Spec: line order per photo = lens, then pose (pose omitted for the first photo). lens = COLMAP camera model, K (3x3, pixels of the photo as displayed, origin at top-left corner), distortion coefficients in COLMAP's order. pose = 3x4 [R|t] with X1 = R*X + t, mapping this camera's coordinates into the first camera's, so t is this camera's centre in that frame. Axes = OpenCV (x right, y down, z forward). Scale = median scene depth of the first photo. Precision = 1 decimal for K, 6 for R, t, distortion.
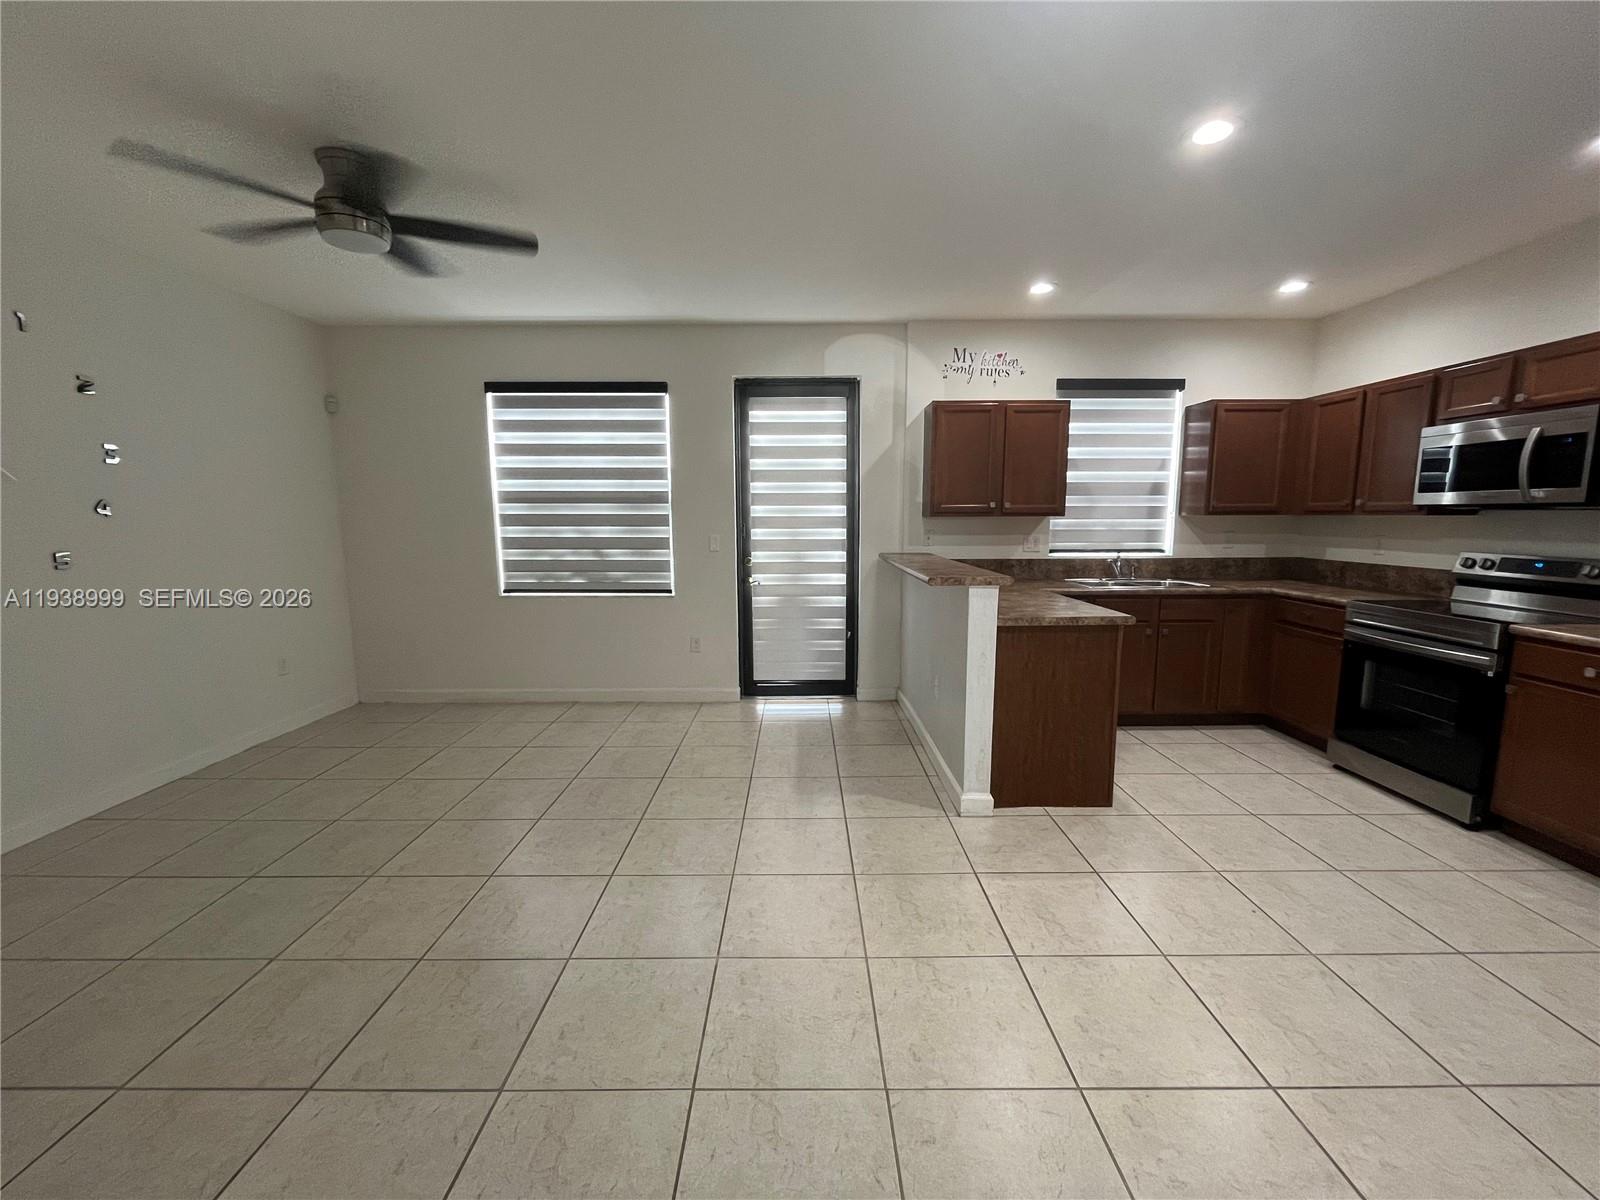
lens RADIAL K [[643.4, 0, 797.3], [0, 643.4, 598.7], [0, 0, 1]] dist [-0.001379, -0.000527]
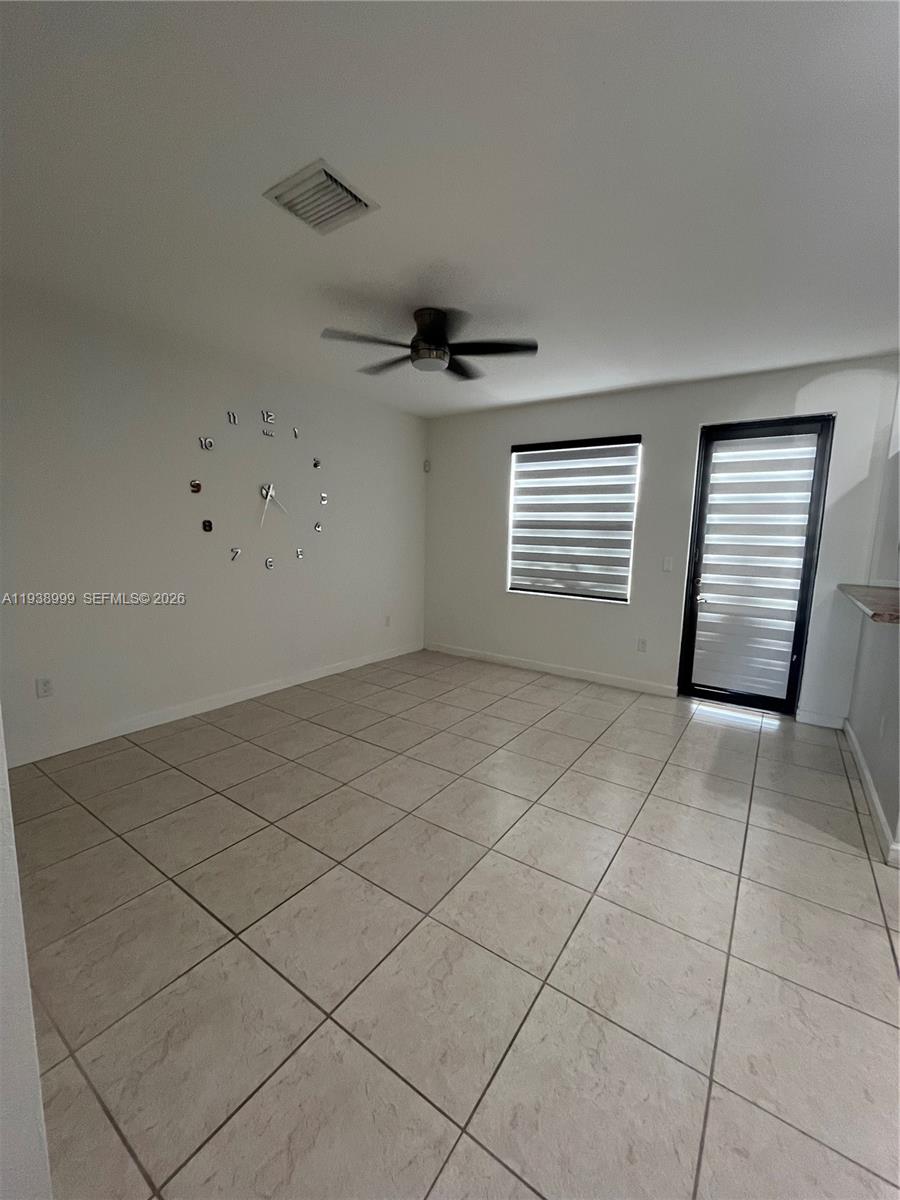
lens RADIAL K [[482.5, 0, 452.8], [0, 482.5, 600.9], [0, 0, 1]] dist [-0.001379, -0.000527]
pose [[0.824423, 0.102041, -0.556700, 0.053344], [-0.102962, 0.994240, 0.029763, -0.003828], [0.556530, 0.032781, 0.830180, 0.023761]]
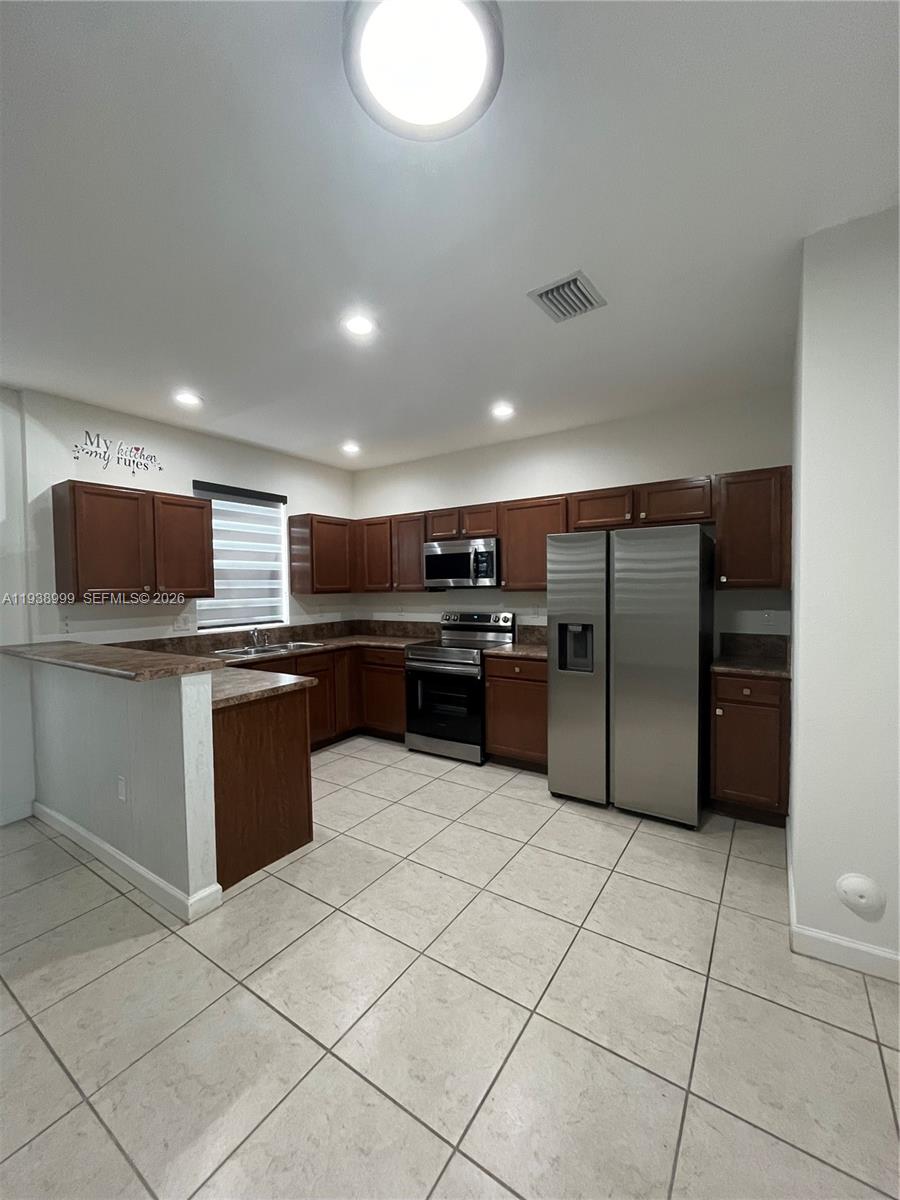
lens RADIAL K [[482.5, 0, 452.8], [0, 482.5, 600.9], [0, 0, 1]] dist [-0.001379, -0.000527]
pose [[0.553793, -0.031812, 0.832047, -0.065444], [0.123265, 0.991392, -0.044139, -0.030315], [-0.823480, 0.127006, 0.552947, 0.162347]]
